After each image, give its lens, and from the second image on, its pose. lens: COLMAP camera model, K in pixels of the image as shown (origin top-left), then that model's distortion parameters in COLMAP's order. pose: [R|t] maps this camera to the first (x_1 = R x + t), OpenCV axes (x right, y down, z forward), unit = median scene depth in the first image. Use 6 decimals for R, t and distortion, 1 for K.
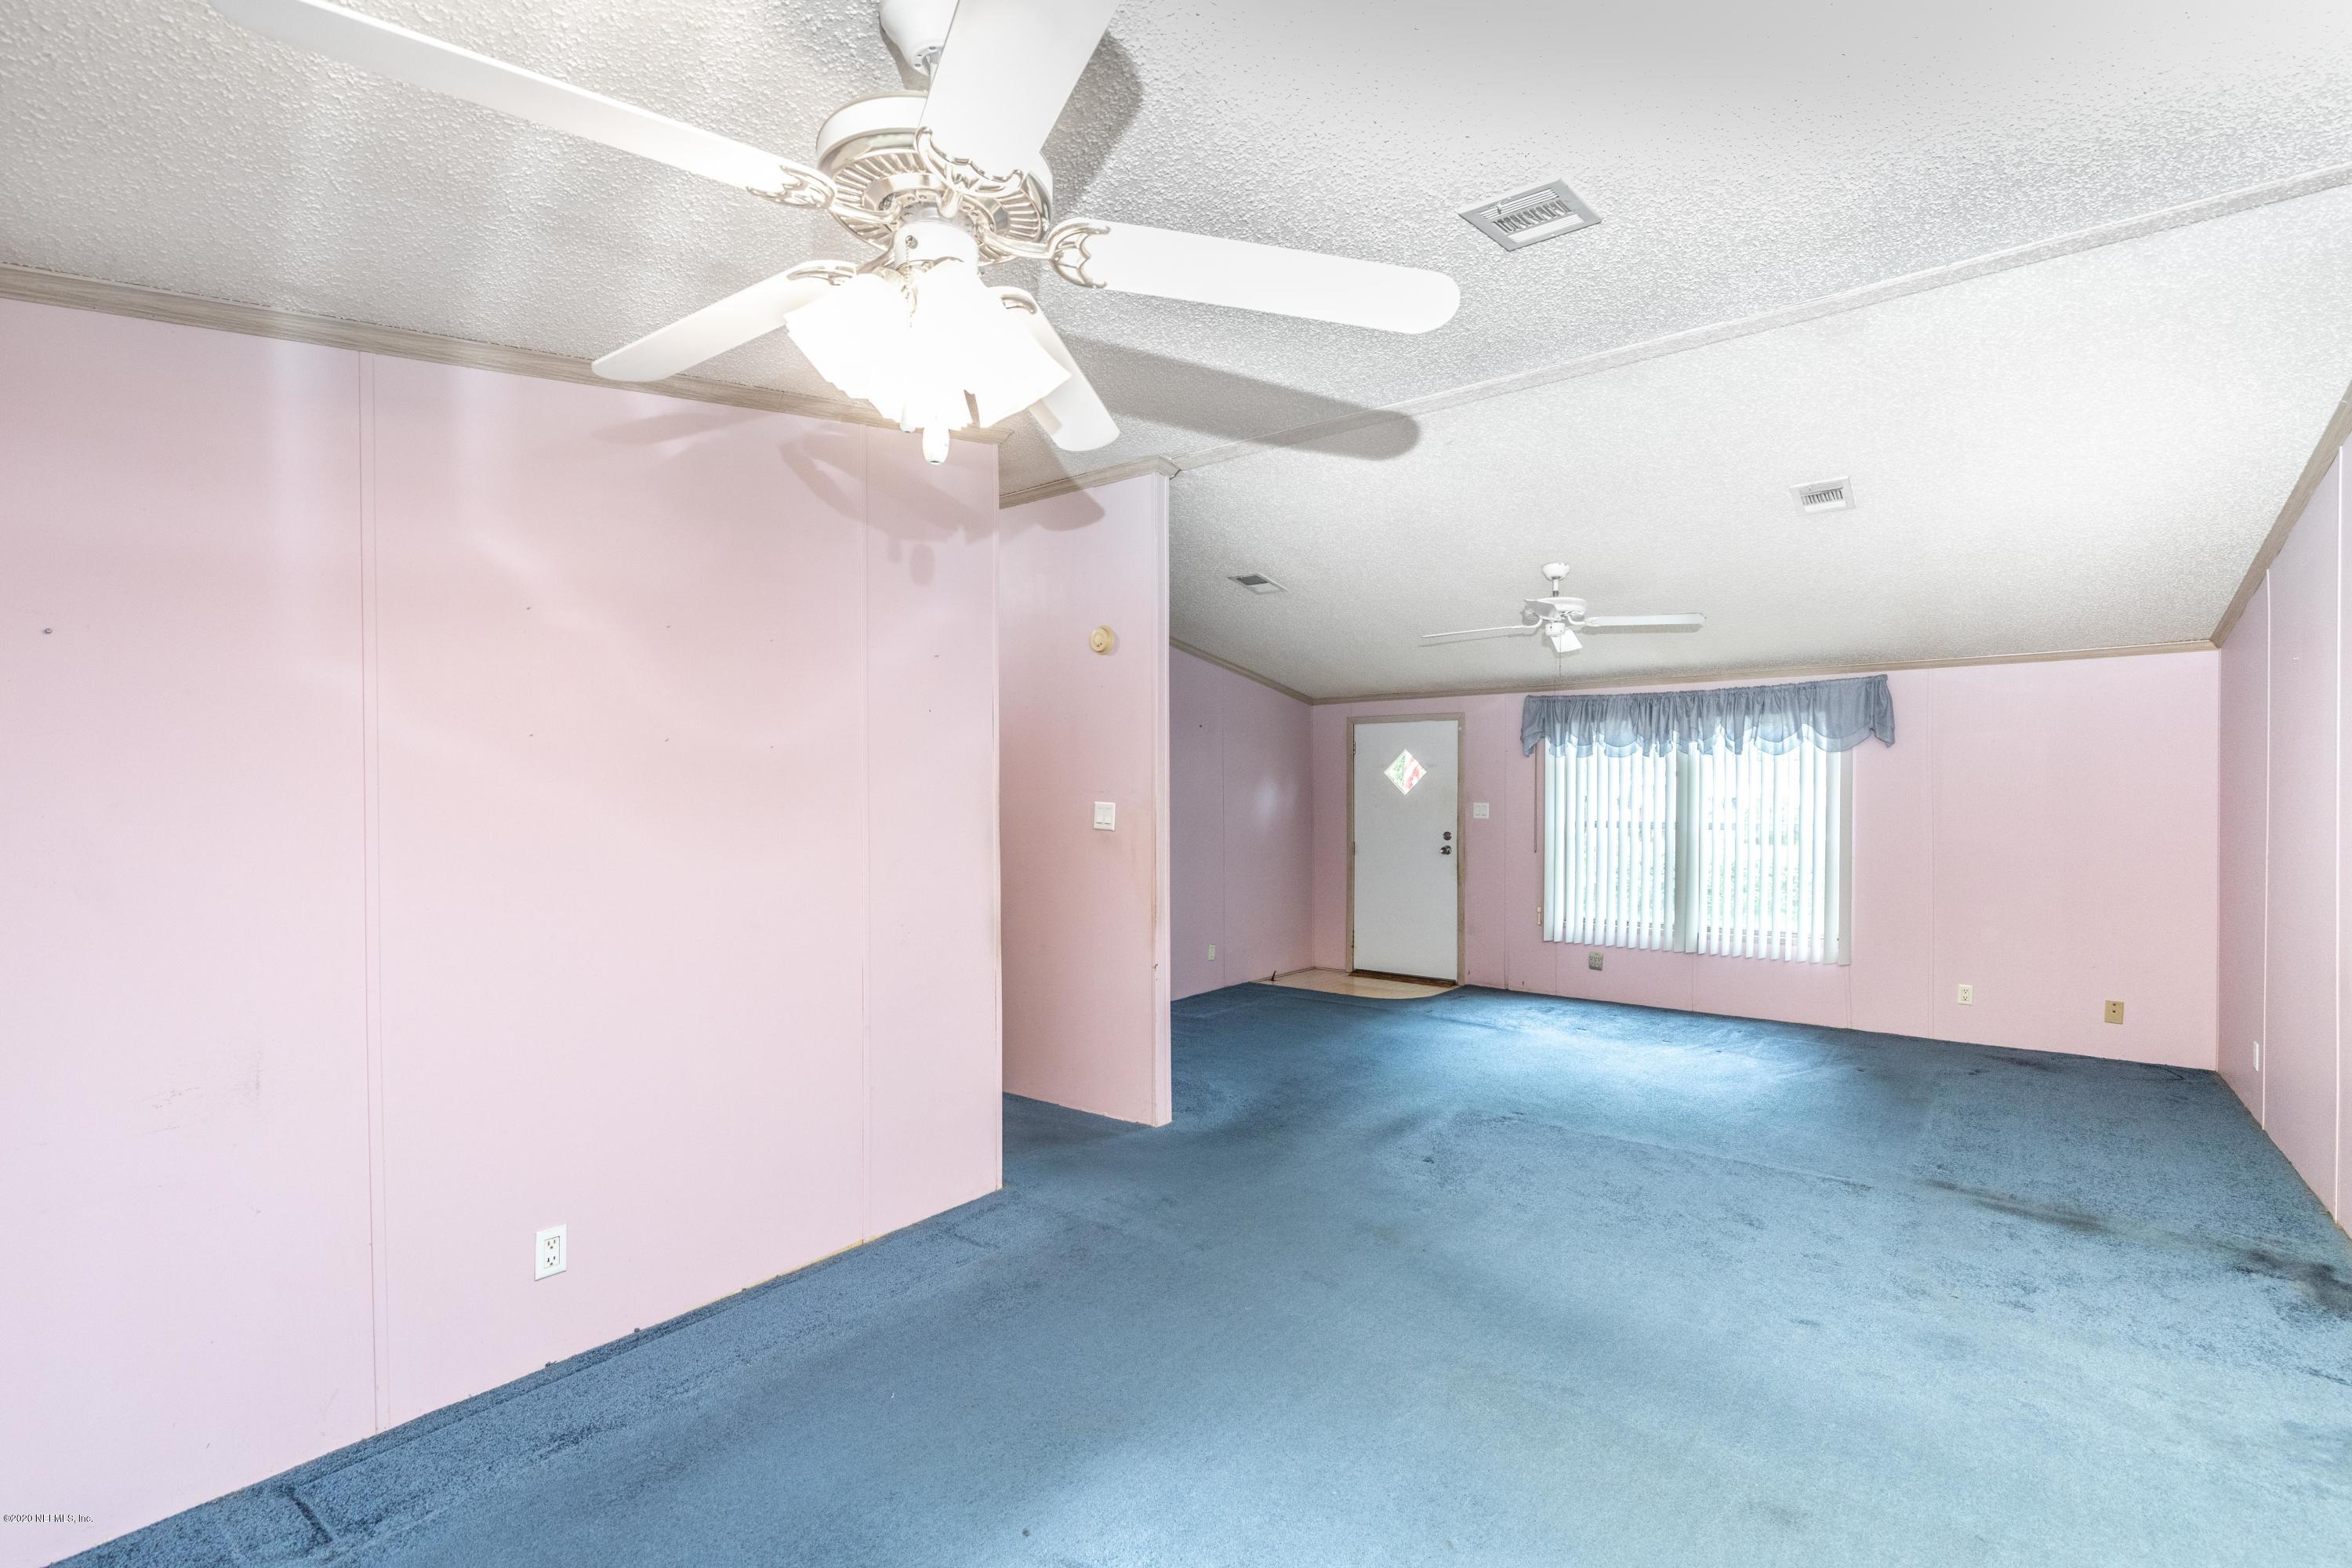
lens RADIAL K [[1065.3, 0, 1174.7], [0, 1065.3, 809.4], [0, 0, 1]] dist [0.007145, -0.000667]
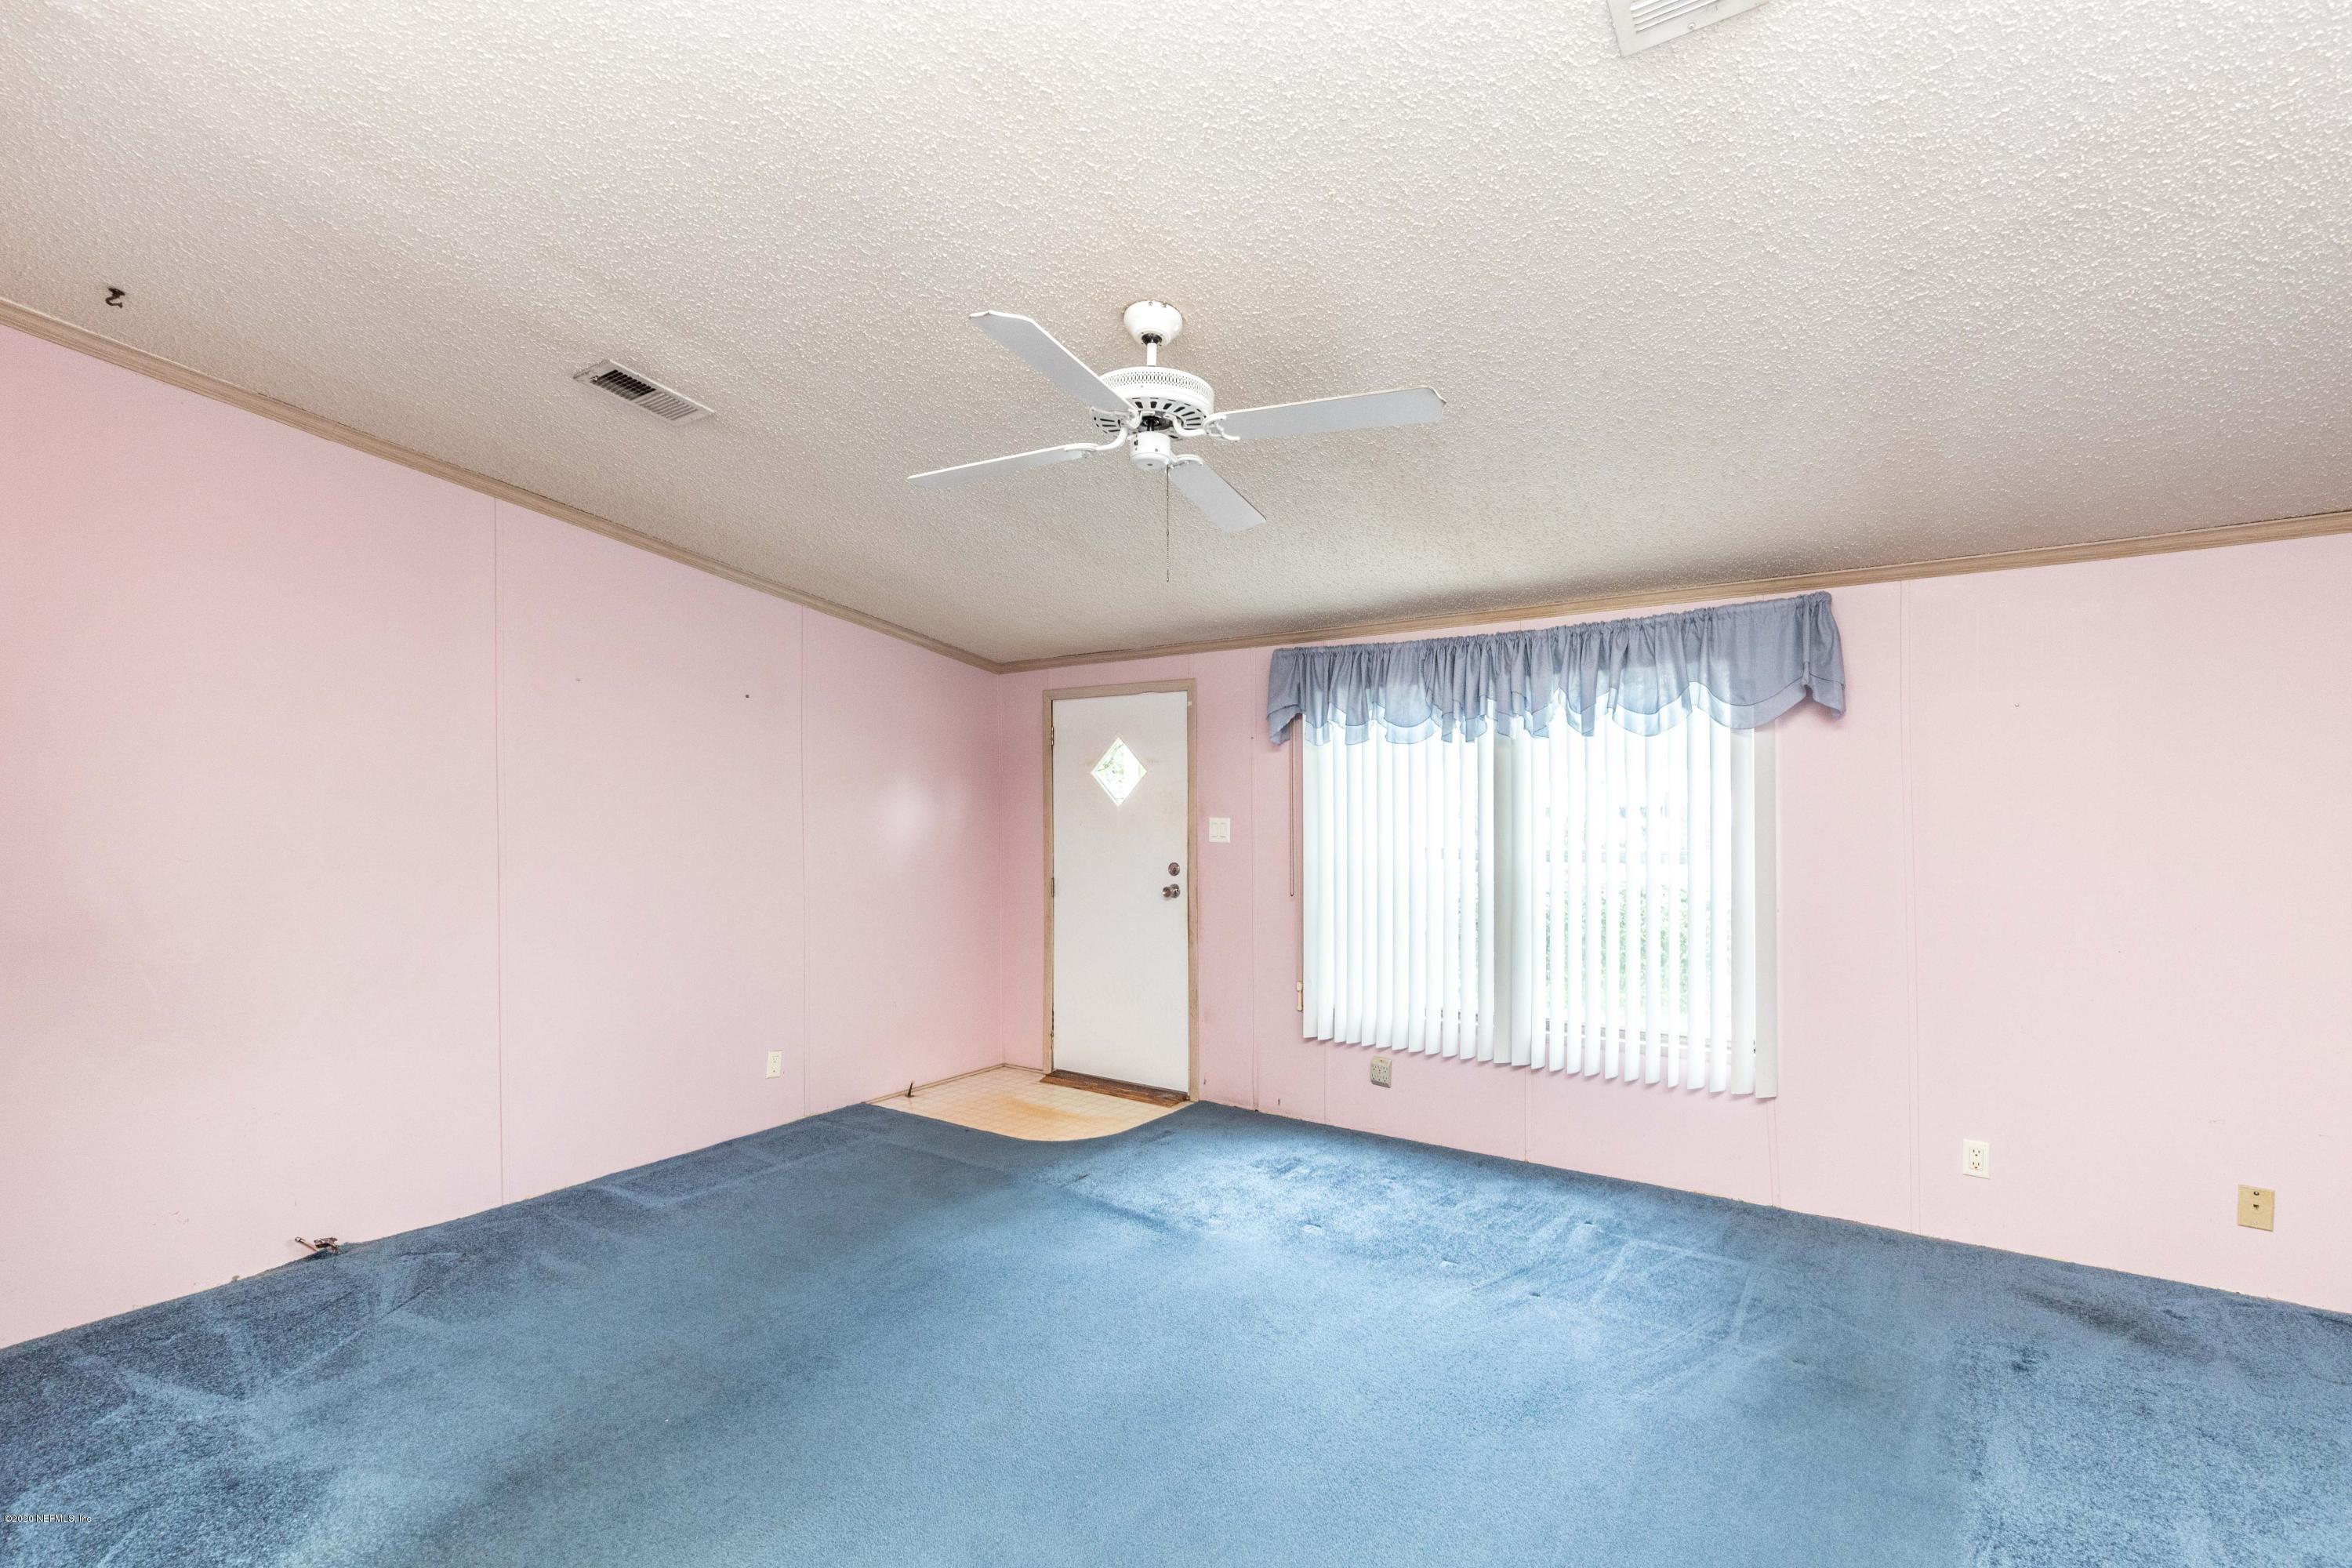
lens RADIAL K [[1065.3, 0, 1177.2], [0, 1065.3, 806.8], [0, 0, 1]] dist [0.007145, -0.000667]
pose [[0.998383, -0.004389, 0.056670, 0.254615], [0.005138, 0.999901, -0.013083, -0.005352], [-0.056607, 0.013353, 0.998307, 0.403234]]
